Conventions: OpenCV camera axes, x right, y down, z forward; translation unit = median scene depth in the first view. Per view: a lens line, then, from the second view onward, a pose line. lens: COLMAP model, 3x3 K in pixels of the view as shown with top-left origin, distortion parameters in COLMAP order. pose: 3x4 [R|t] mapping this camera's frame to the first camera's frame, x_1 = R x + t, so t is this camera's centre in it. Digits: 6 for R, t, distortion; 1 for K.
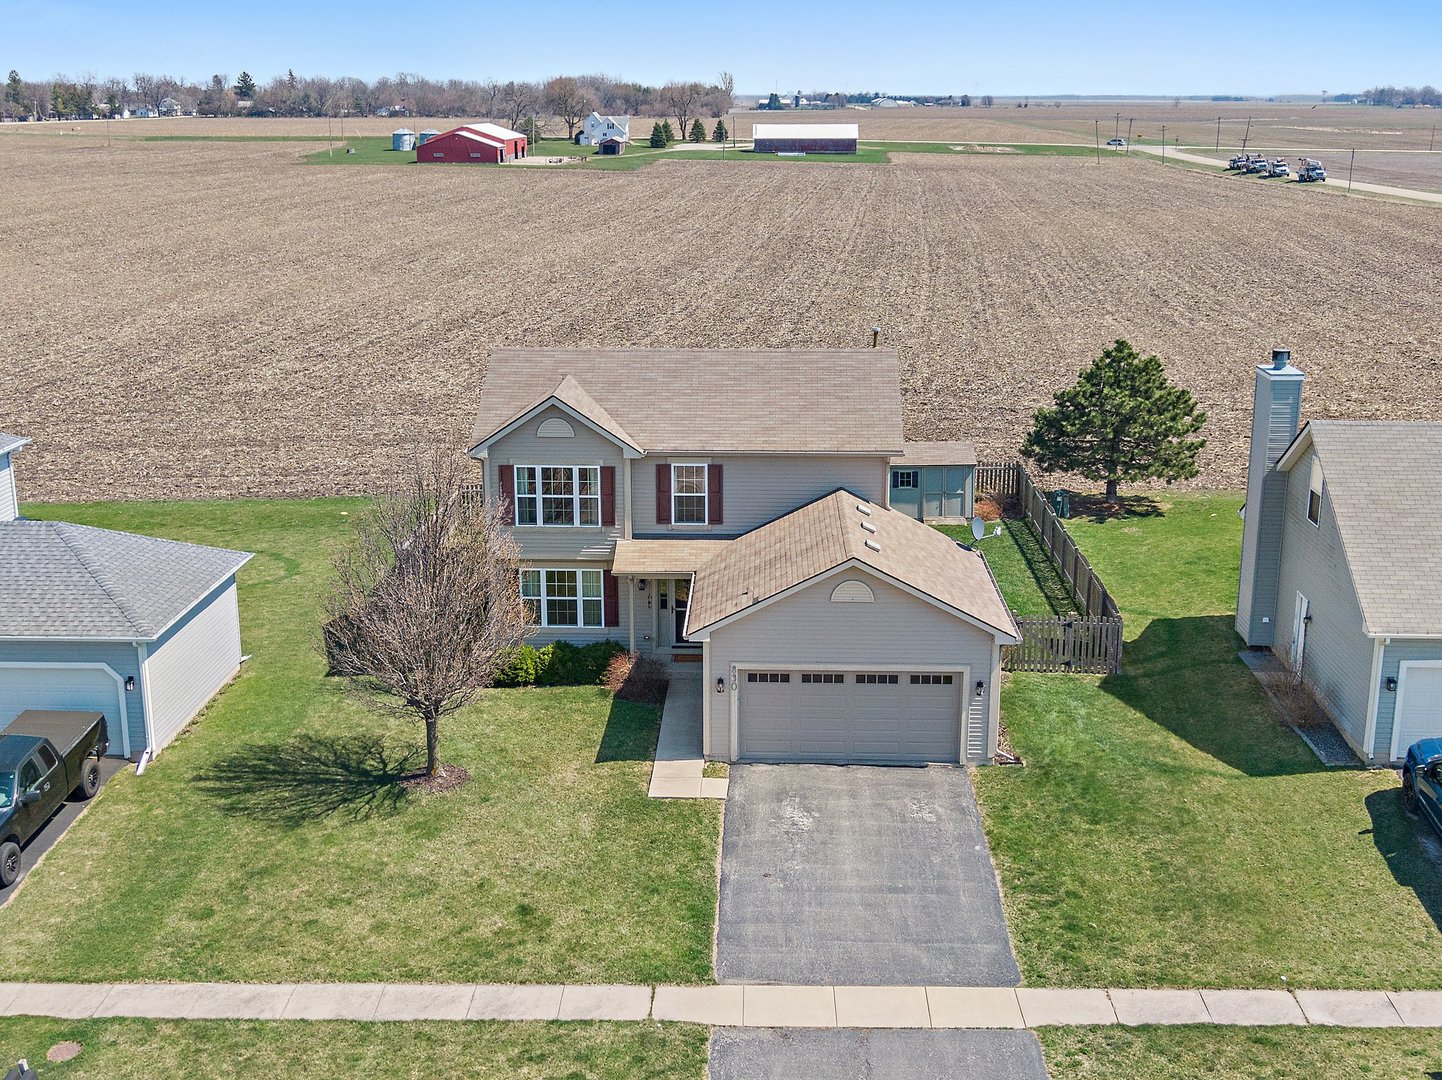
lens RADIAL K [[1683.2, 0, 721.0], [0, 1683.2, 540.0], [0, 0, 1]] dist [0.030172, -0.037236]
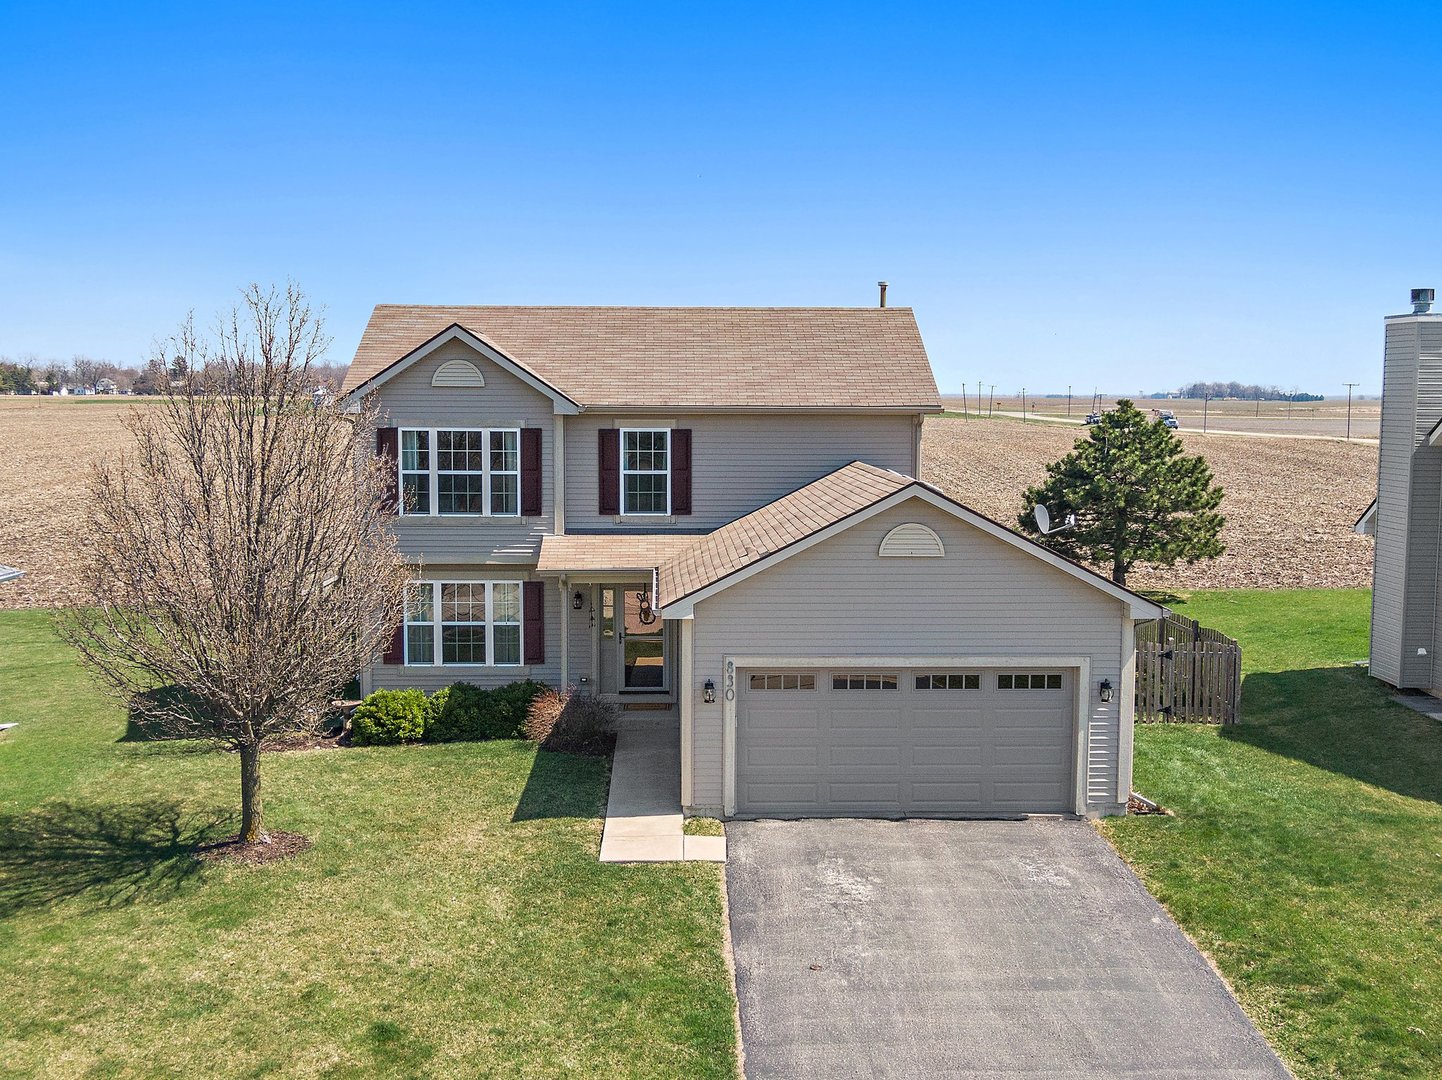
lens RADIAL K [[1528.7, 0, 721.0], [0, 1528.7, 540.0], [0, 0, 1]] dist [0.022355, -0.026737]
pose [[0.997588, -0.001365, 0.069398, -0.035794], [0.012827, 0.986214, -0.164979, 0.123407], [-0.068216, 0.165471, 0.983853, 0.406582]]
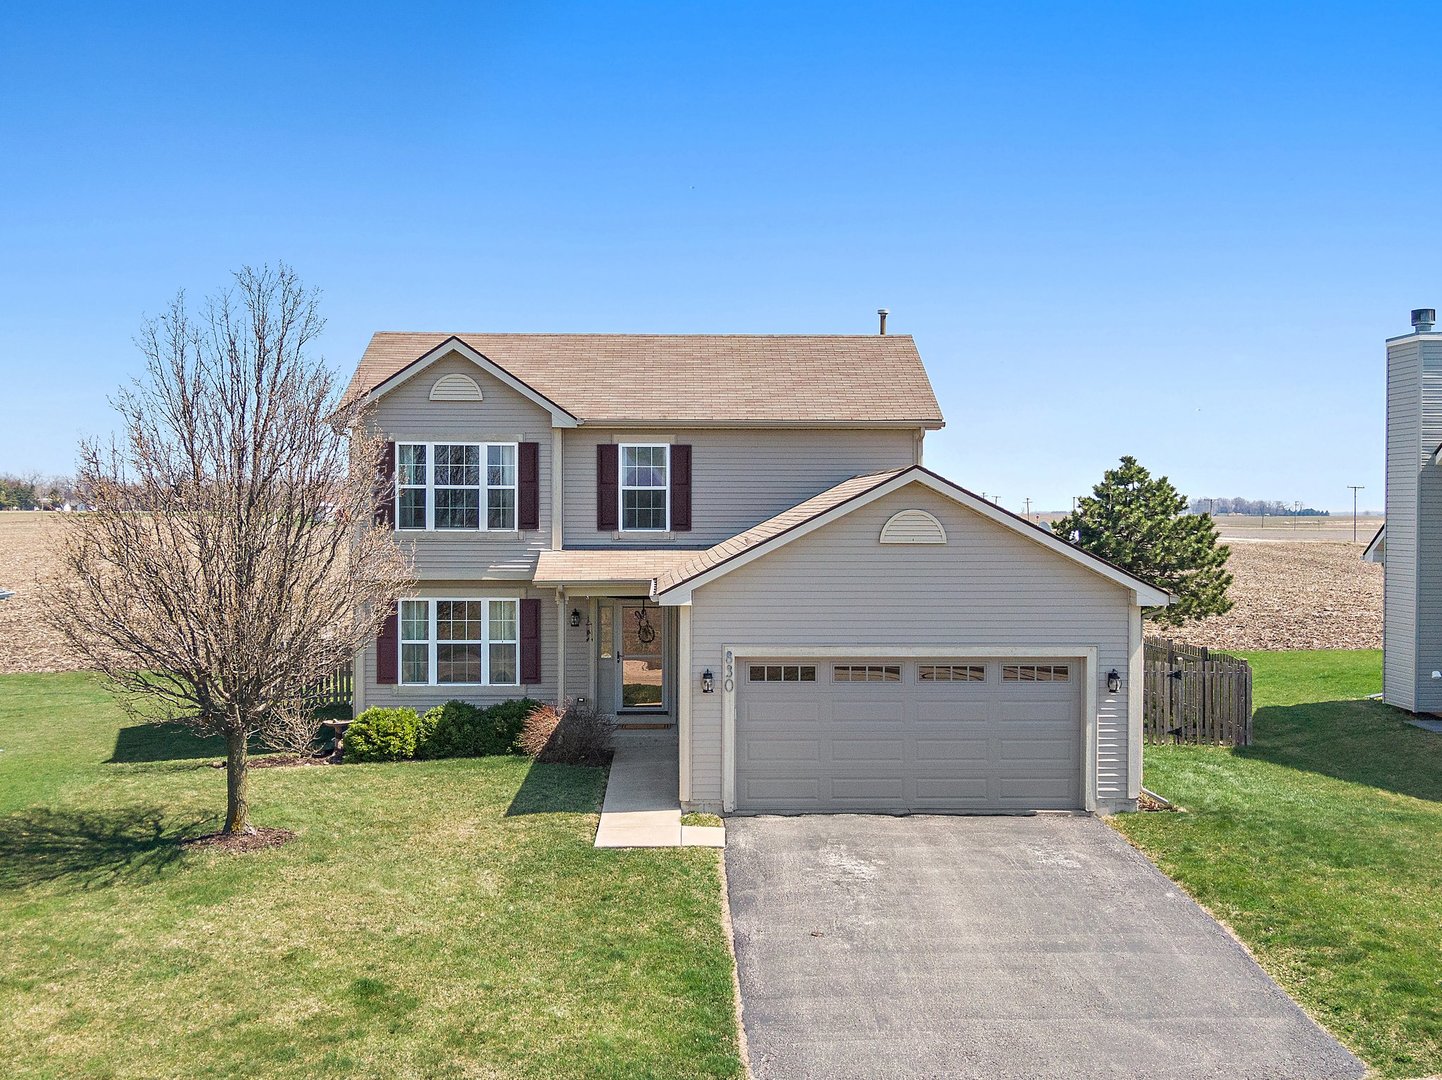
lens RADIAL K [[1538.9, 0, 721.0], [0, 1538.9, 540.0], [0, 0, 1]] dist [0.018170, -0.014717]
pose [[0.997757, 0.001911, 0.066916, -0.033490], [0.014325, 0.970344, -0.241303, 0.170893], [-0.065393, 0.241721, 0.968140, 0.421358]]
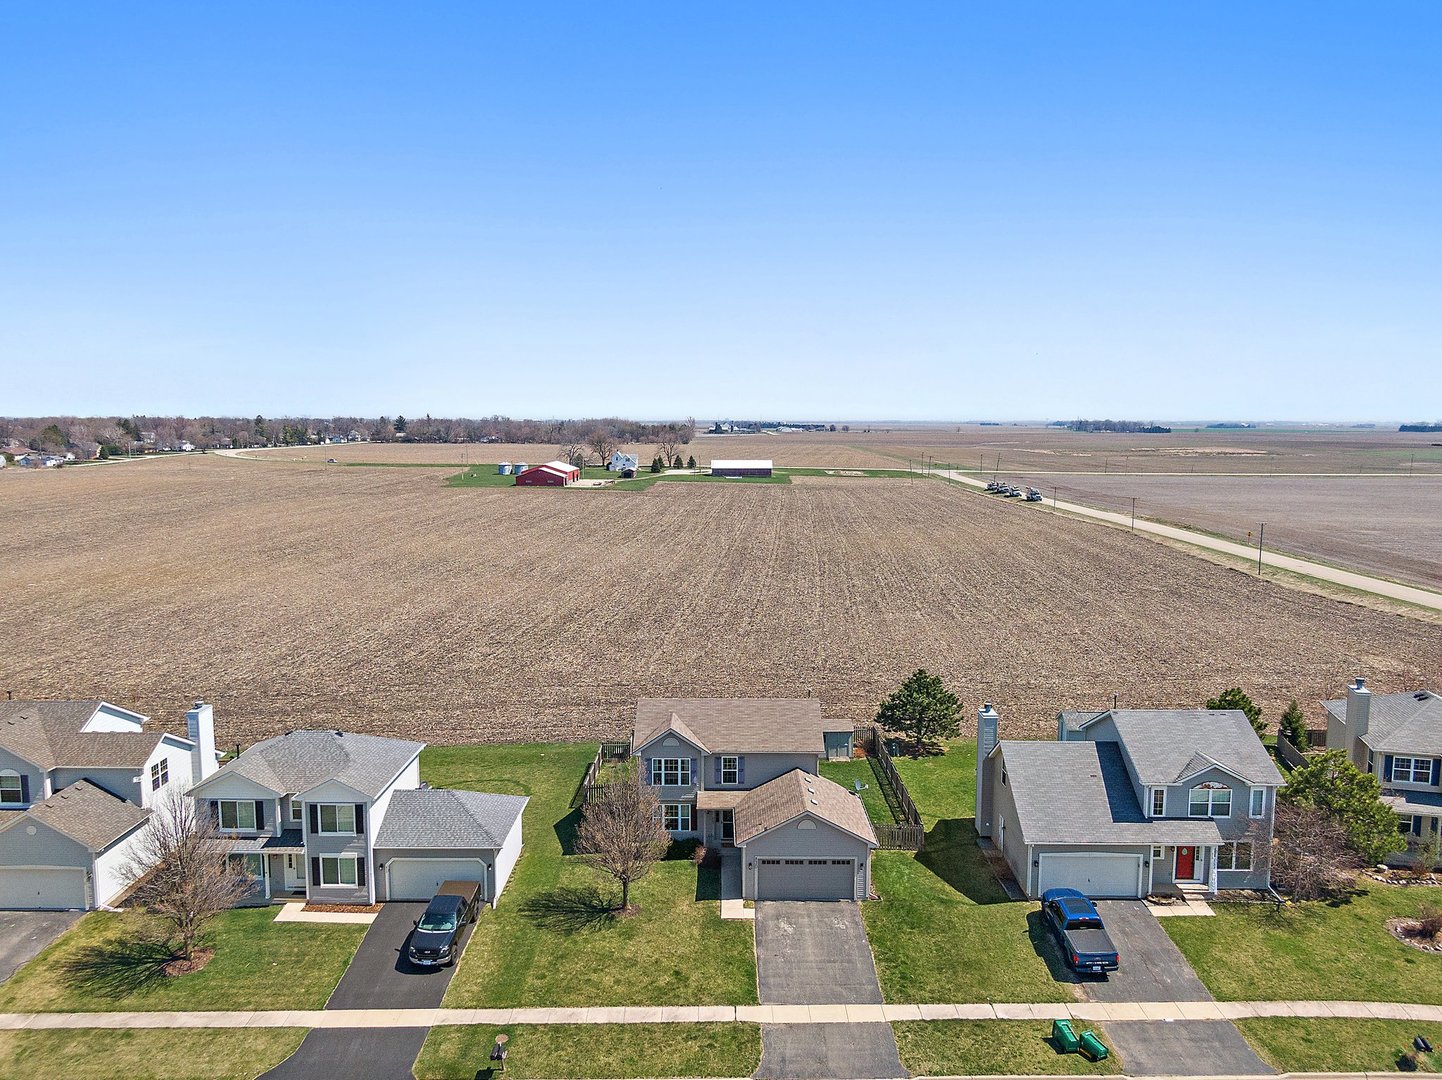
lens RADIAL K [[1061.2, 0, 721.0], [0, 1061.2, 540.0], [0, 0, 1]] dist [0.061201, -0.095960]
pose [[0.999345, -0.001177, 0.036162, -0.091579], [0.006172, 0.990368, -0.138321, -0.152338], [-0.035650, 0.138454, 0.989727, -0.502269]]
